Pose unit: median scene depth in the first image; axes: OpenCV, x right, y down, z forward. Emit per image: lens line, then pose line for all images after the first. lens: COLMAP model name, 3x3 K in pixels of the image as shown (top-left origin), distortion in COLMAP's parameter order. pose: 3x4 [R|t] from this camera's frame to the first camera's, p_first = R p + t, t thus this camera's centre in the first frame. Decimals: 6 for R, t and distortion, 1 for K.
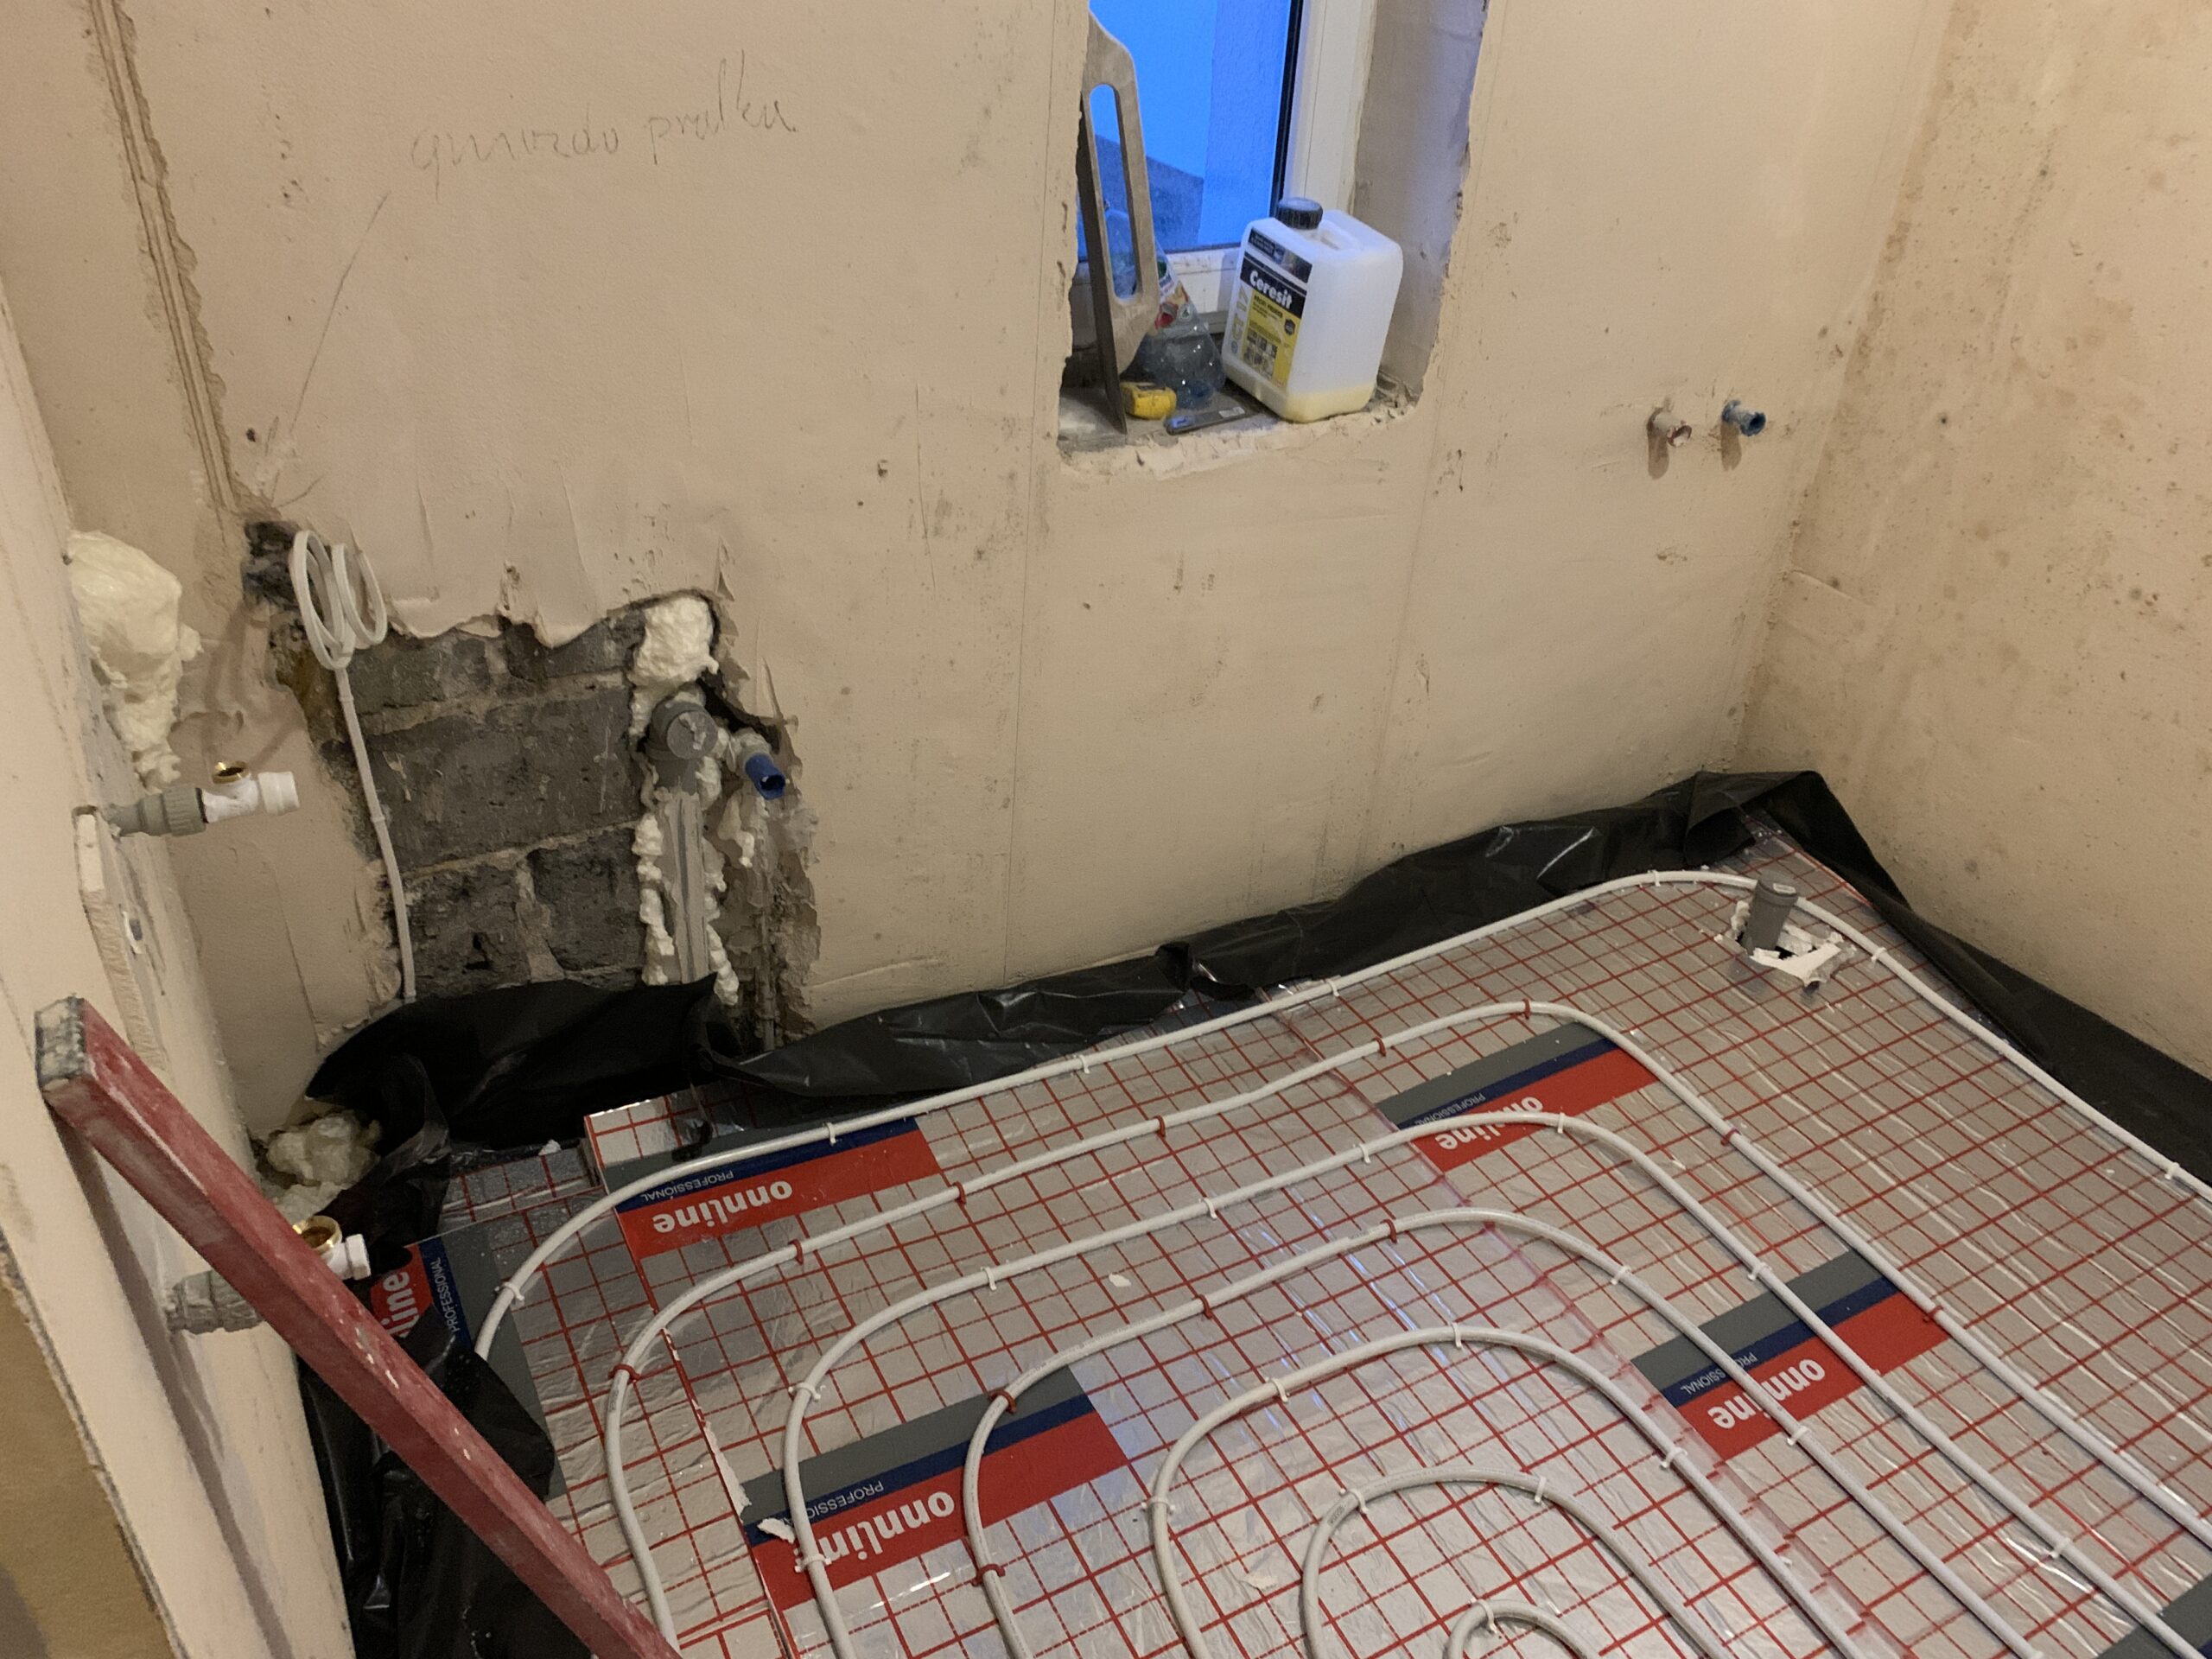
lens RADIAL K [[1696.1, 0, 1095.5], [0, 1696.1, 802.9], [0, 0, 1]] dist [0.026804, -0.026250]
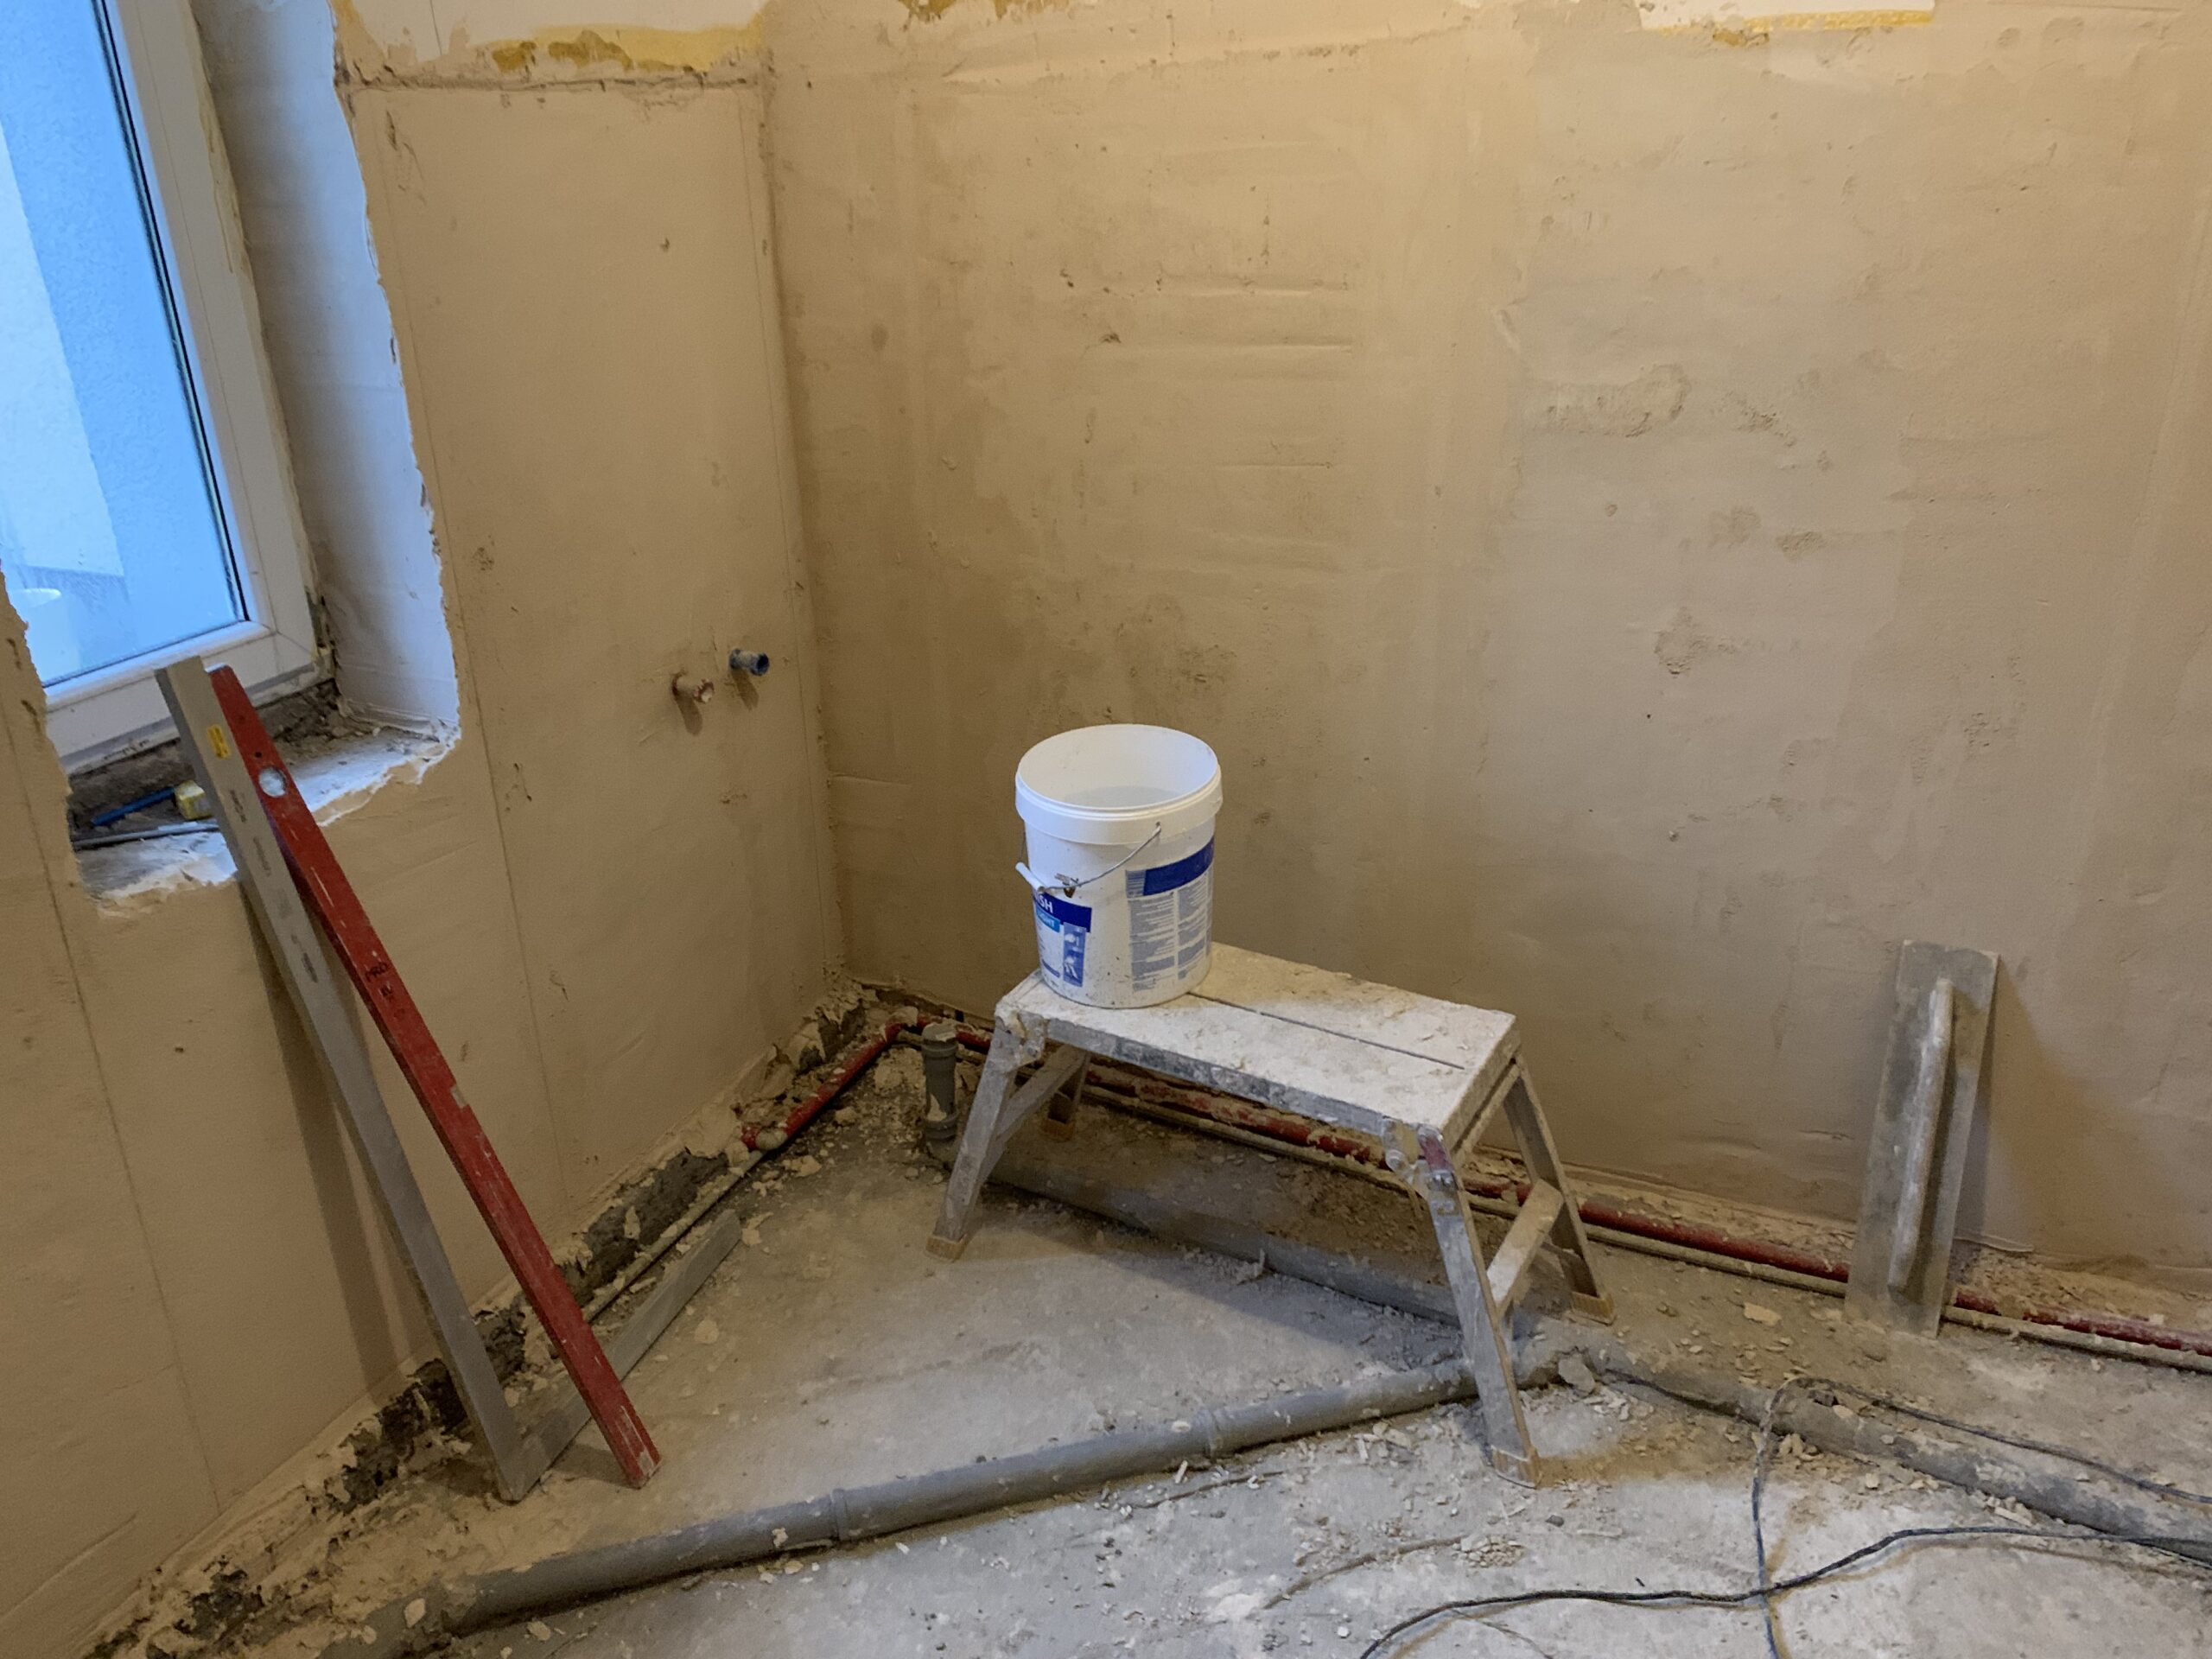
lens RADIAL K [[1696.1, 0, 1106.8], [0, 1696.1, 800.5], [0, 0, 1]] dist [0.026804, -0.026250]
pose [[0.778529, -0.304776, 0.548638, -0.073663], [0.385208, 0.922191, -0.034327, -0.018884], [-0.495487, 0.238065, 0.835355, -0.007865]]
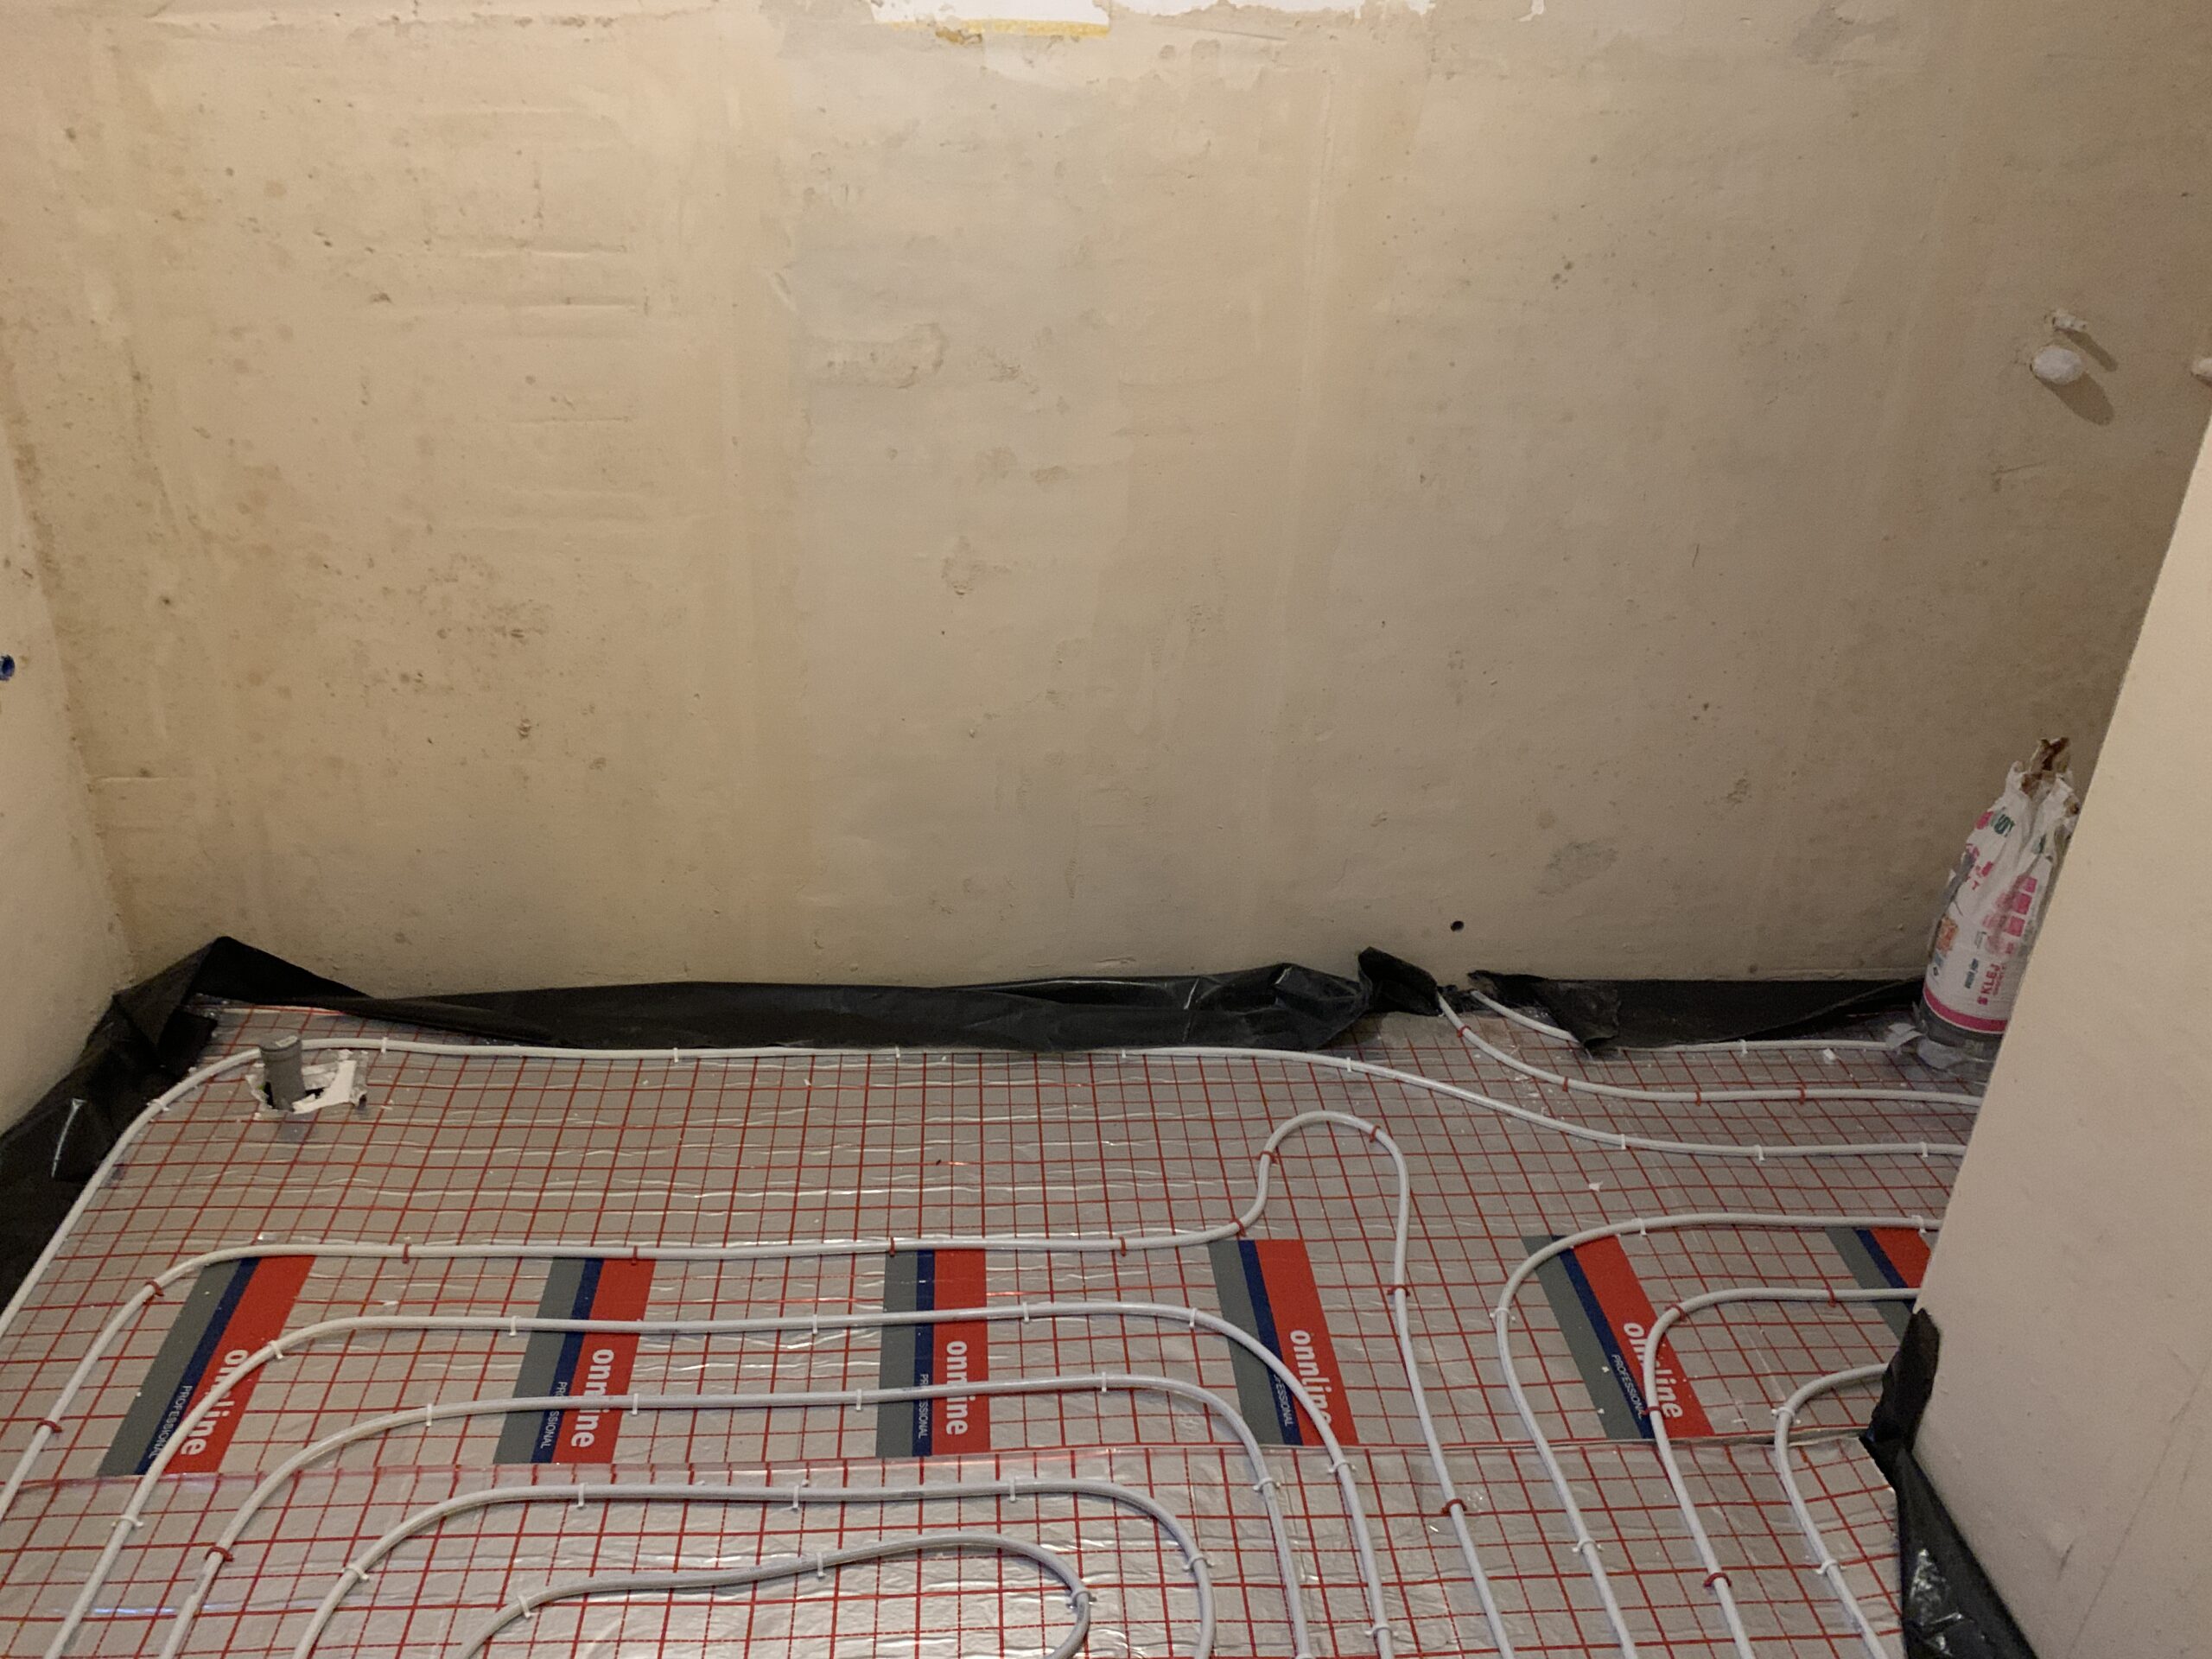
lens RADIAL K [[1696.1, 0, 1072.3], [0, 1696.1, 799.5], [0, 0, 1]] dist [0.026804, -0.026250]
pose [[0.427119, -0.426477, 0.797300, -0.187170], [0.466767, 0.859199, 0.209537, -0.081137], [-0.774402, 0.282656, 0.566046, -0.023131]]
